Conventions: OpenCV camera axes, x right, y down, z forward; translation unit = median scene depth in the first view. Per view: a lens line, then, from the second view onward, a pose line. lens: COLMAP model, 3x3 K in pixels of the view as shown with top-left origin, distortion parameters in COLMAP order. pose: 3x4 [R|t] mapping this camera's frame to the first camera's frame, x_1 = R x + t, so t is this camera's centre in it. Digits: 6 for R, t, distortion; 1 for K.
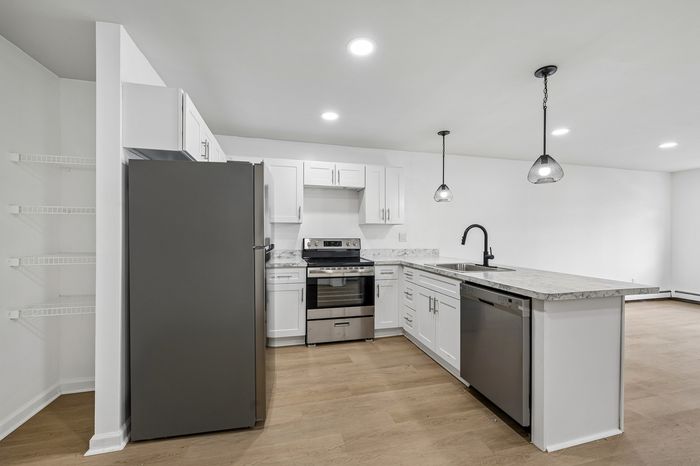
lens RADIAL K [[280.0, 0, 343.1], [0, 280.0, 234.6], [0, 0, 1]] dist [-0.001460, -0.000243]
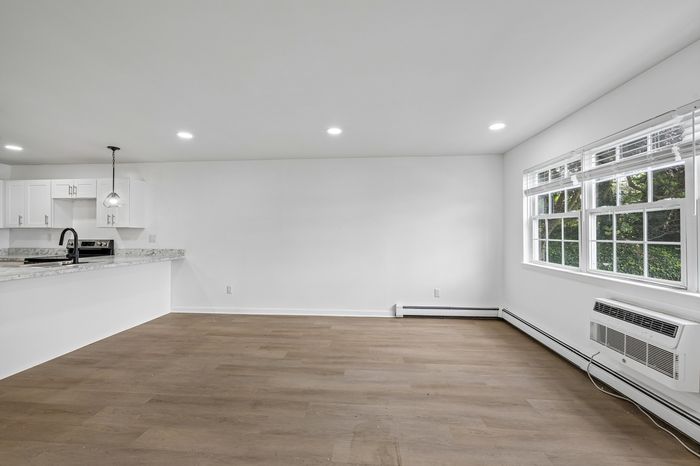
lens RADIAL K [[275.4, 0, 350.0], [0, 275.4, 233.0], [0, 0, 1]] dist [0.000893, 0.000184]
pose [[0.949793, -0.006419, -0.312812, 1.649043], [0.002868, 0.999926, -0.011809, 0.002037], [0.312865, 0.010319, 0.949742, 0.234726]]
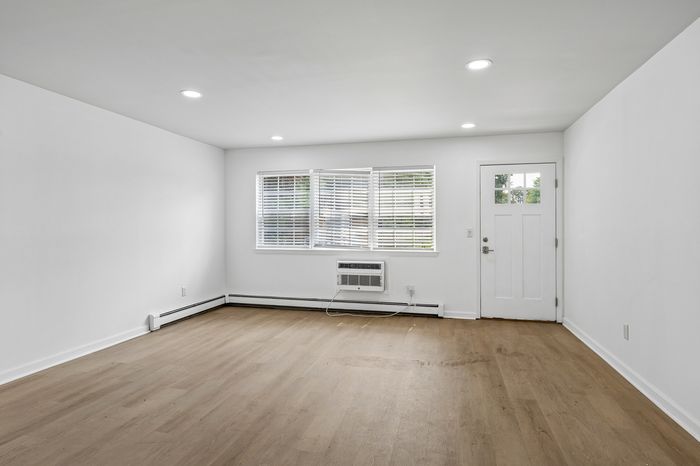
lens RADIAL K [[383.1, 0, 338.5], [0, 383.1, 228.9], [0, 0, 1]] dist [-0.001880, -0.000138]
pose [[0.498986, -0.010296, 0.866549, 0.582804], [0.010511, 0.999928, 0.005828, 0.008508], [-0.866546, 0.006200, 0.499058, 0.246632]]
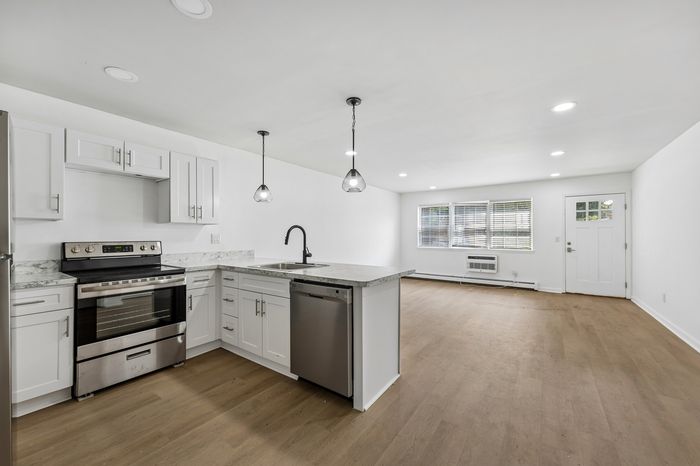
lens RADIAL K [[280.0, 0, 343.1], [0, 280.0, 234.6], [0, 0, 1]] dist [-0.001460, -0.000243]
pose [[0.764830, -0.004345, 0.644218, -0.066938], [0.009468, 0.999945, -0.004496, 0.004736], [-0.644163, 0.009538, 0.764829, 0.059111]]
